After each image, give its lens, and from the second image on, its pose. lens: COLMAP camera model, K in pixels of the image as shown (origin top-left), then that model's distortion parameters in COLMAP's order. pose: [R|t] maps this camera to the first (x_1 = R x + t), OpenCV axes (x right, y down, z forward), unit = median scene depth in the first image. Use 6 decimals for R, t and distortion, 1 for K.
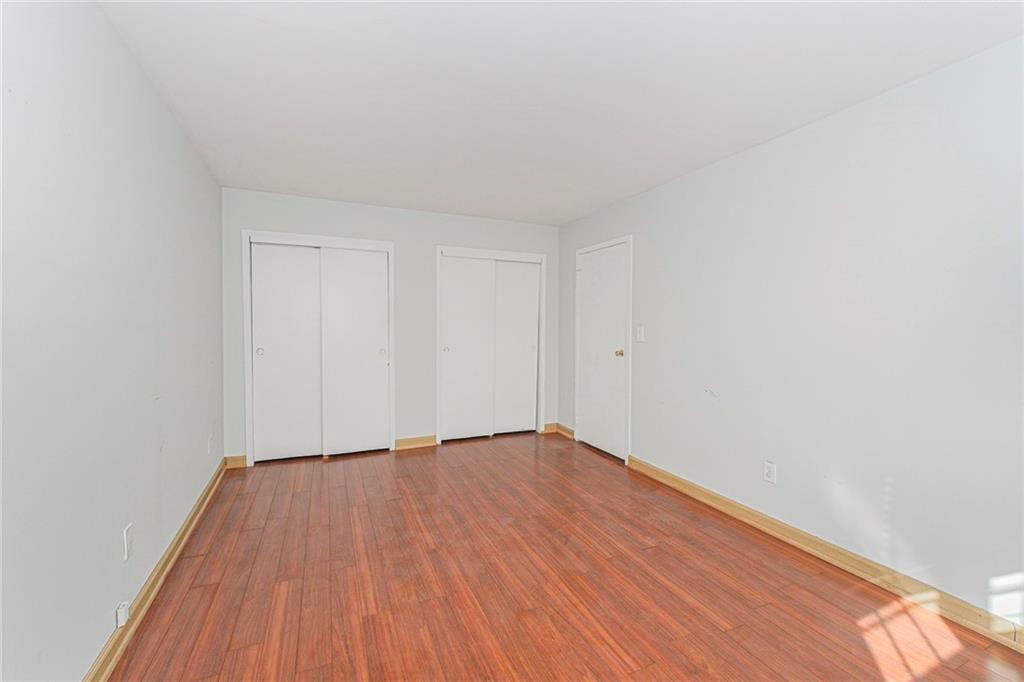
lens RADIAL K [[429.0, 0, 512.4], [0, 429.0, 337.1], [0, 0, 1]] dist [0.000278, 0.000149]
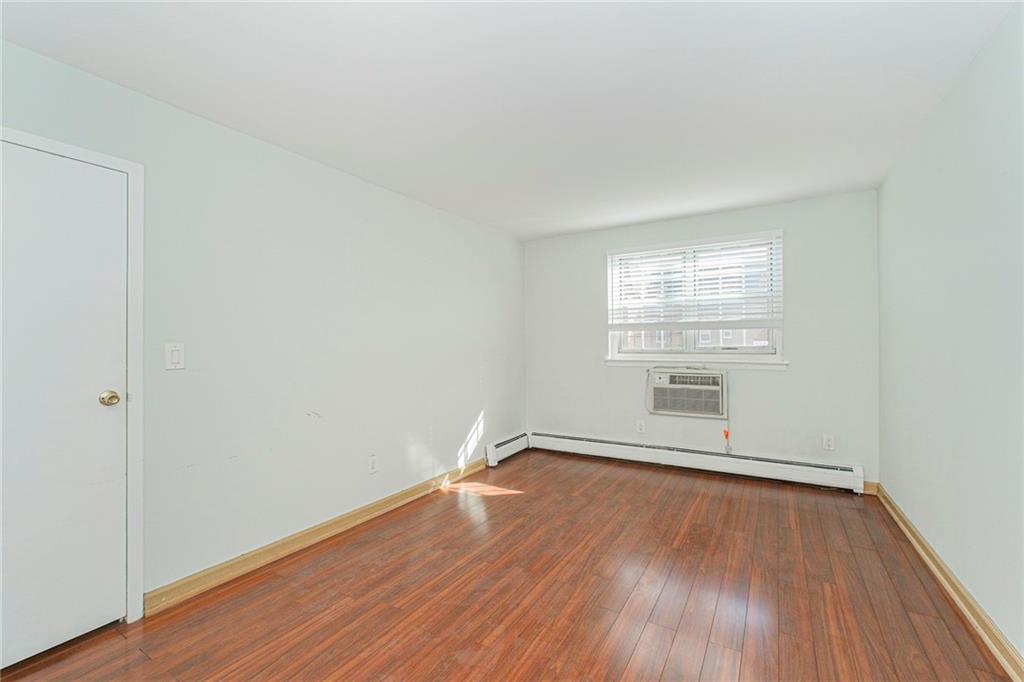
lens RADIAL K [[429.0, 0, 512.4], [0, 429.0, 337.1], [0, 0, 1]] dist [0.000278, 0.000149]
pose [[-0.567114, 0.006506, 0.823613, -0.596999], [0.029905, 0.999472, 0.012696, -0.037687], [-0.823096, 0.031830, -0.567009, 1.365491]]
